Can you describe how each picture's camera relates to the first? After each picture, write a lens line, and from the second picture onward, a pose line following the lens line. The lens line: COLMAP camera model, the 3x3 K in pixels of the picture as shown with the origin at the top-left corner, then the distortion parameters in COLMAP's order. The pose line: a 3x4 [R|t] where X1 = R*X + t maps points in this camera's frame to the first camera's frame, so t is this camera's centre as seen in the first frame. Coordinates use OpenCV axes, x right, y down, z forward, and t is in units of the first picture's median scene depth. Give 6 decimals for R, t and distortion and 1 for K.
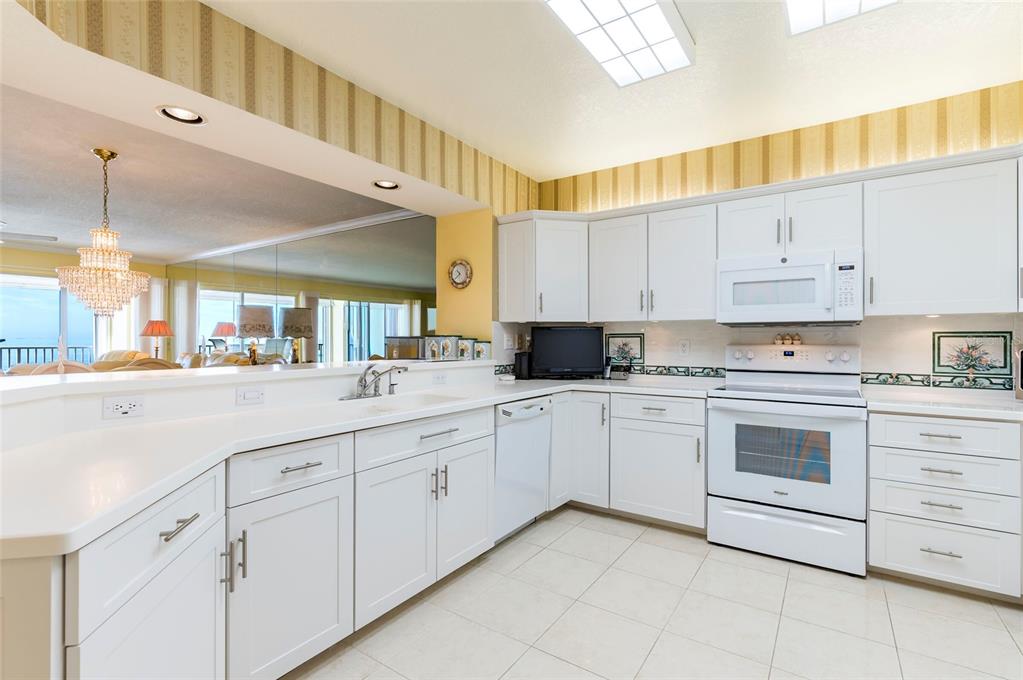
lens RADIAL K [[472.6, 0, 514.8], [0, 472.6, 337.9], [0, 0, 1]] dist [-0.001511, 0.000301]
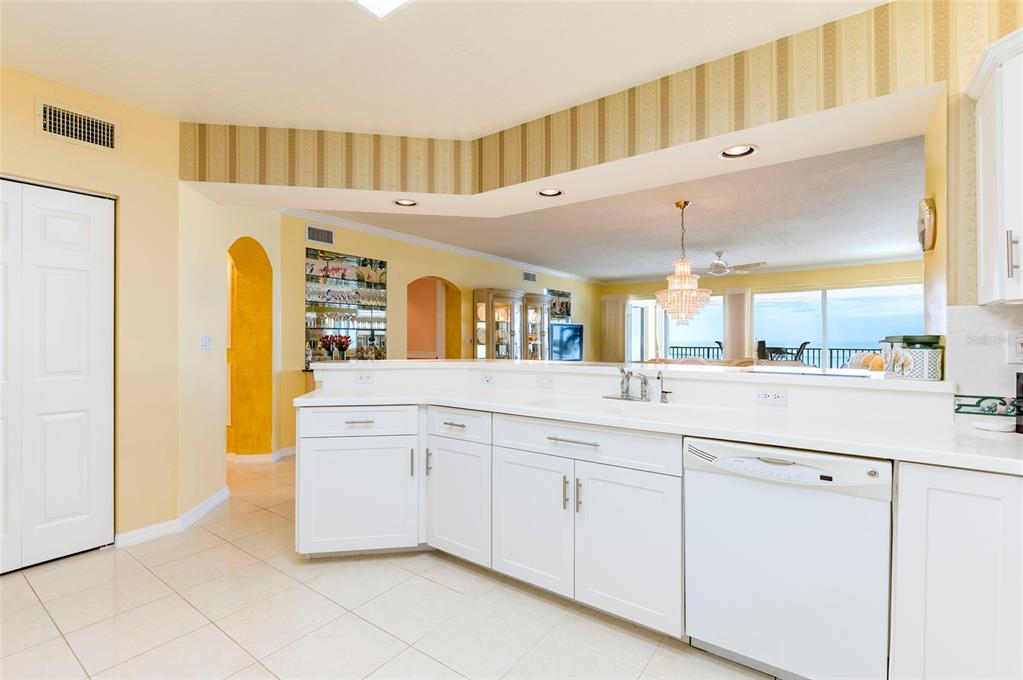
lens RADIAL K [[472.6, 0, 529.1], [0, 472.6, 340.7], [0, 0, 1]] dist [-0.001511, 0.000301]
pose [[-0.027281, -0.001462, -0.999627, 0.636911], [-0.001165, 0.999998, -0.001431, 0.004114], [0.999627, 0.001125, -0.027282, 0.772112]]
